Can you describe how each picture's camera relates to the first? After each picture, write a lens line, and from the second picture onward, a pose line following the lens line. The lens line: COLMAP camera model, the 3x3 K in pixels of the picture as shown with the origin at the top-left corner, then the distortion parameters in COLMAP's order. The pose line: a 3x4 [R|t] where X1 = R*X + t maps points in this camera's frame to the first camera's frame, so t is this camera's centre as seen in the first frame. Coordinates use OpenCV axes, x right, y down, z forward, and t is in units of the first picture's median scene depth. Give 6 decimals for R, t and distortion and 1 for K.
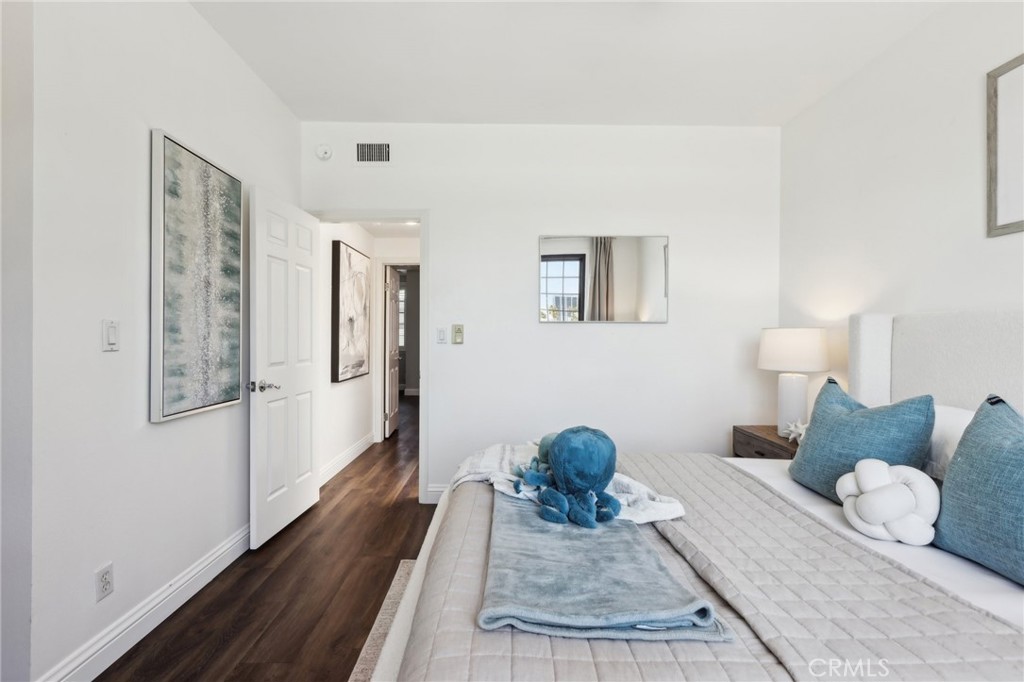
lens RADIAL K [[457.2, 0, 508.6], [0, 457.2, 339.1], [0, 0, 1]] dist [0.000667, 0.000180]
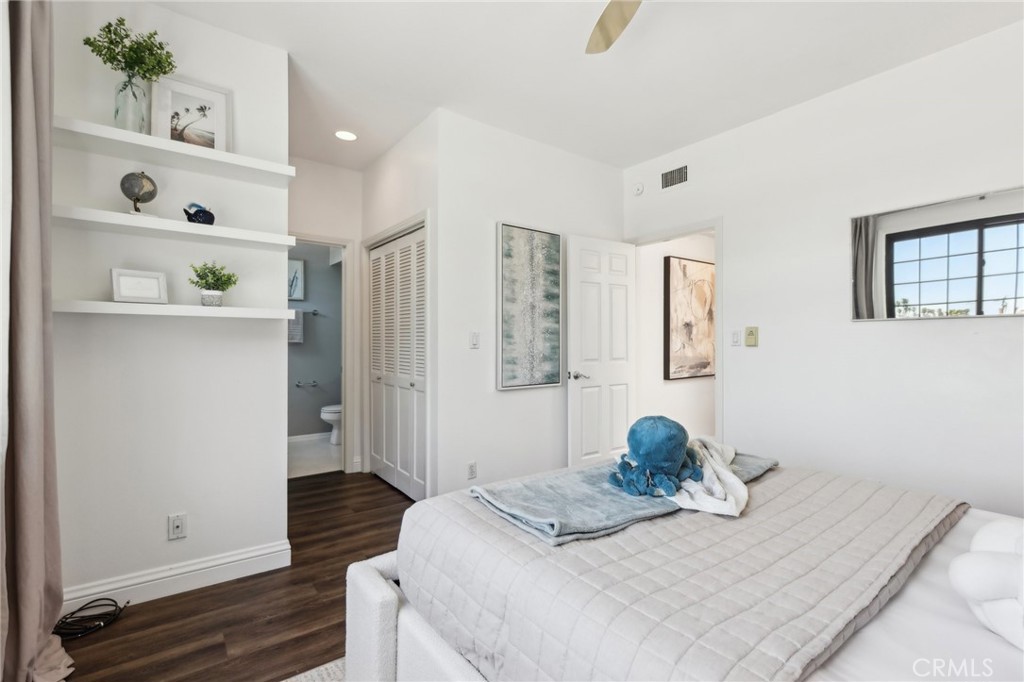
lens RADIAL K [[457.2, 0, 513.5], [0, 457.2, 337.9], [0, 0, 1]] dist [0.000667, 0.000180]
pose [[0.597383, -0.010234, -0.801891, 0.549883], [0.001870, 0.999934, -0.011368, 0.003350], [0.801954, 0.005291, 0.597362, 0.006314]]
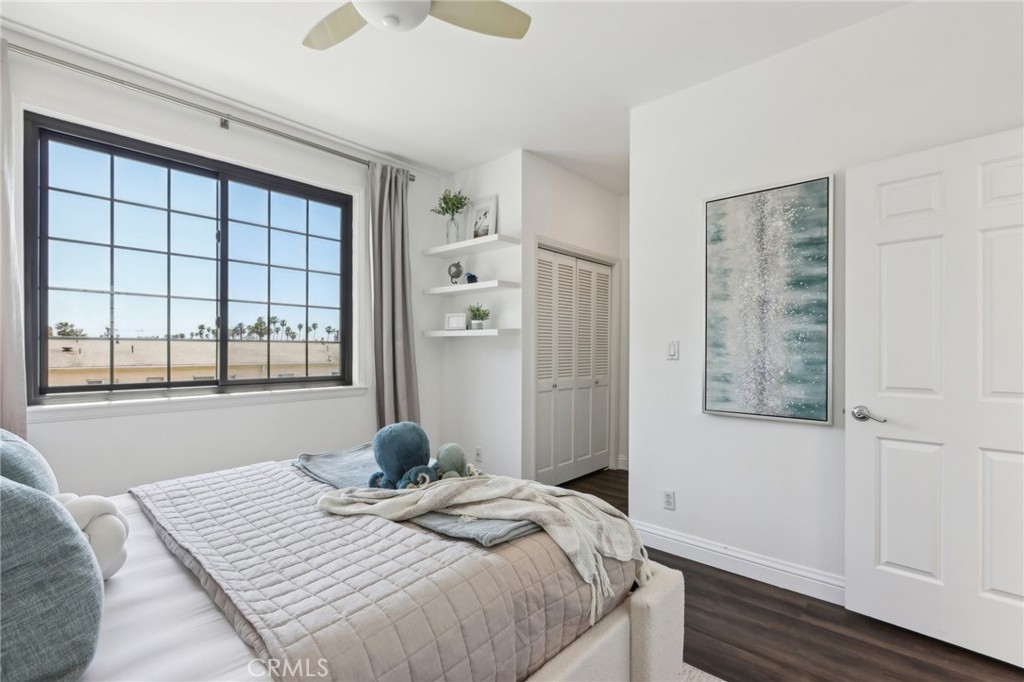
lens RADIAL K [[457.2, 0, 511.2], [0, 457.2, 347.4], [0, 0, 1]] dist [0.000667, 0.000180]
pose [[-0.677144, -0.009707, -0.735787, 0.532077], [-0.008925, 0.999948, -0.004978, -0.002962], [0.735796, 0.003196, -0.677195, 1.263906]]
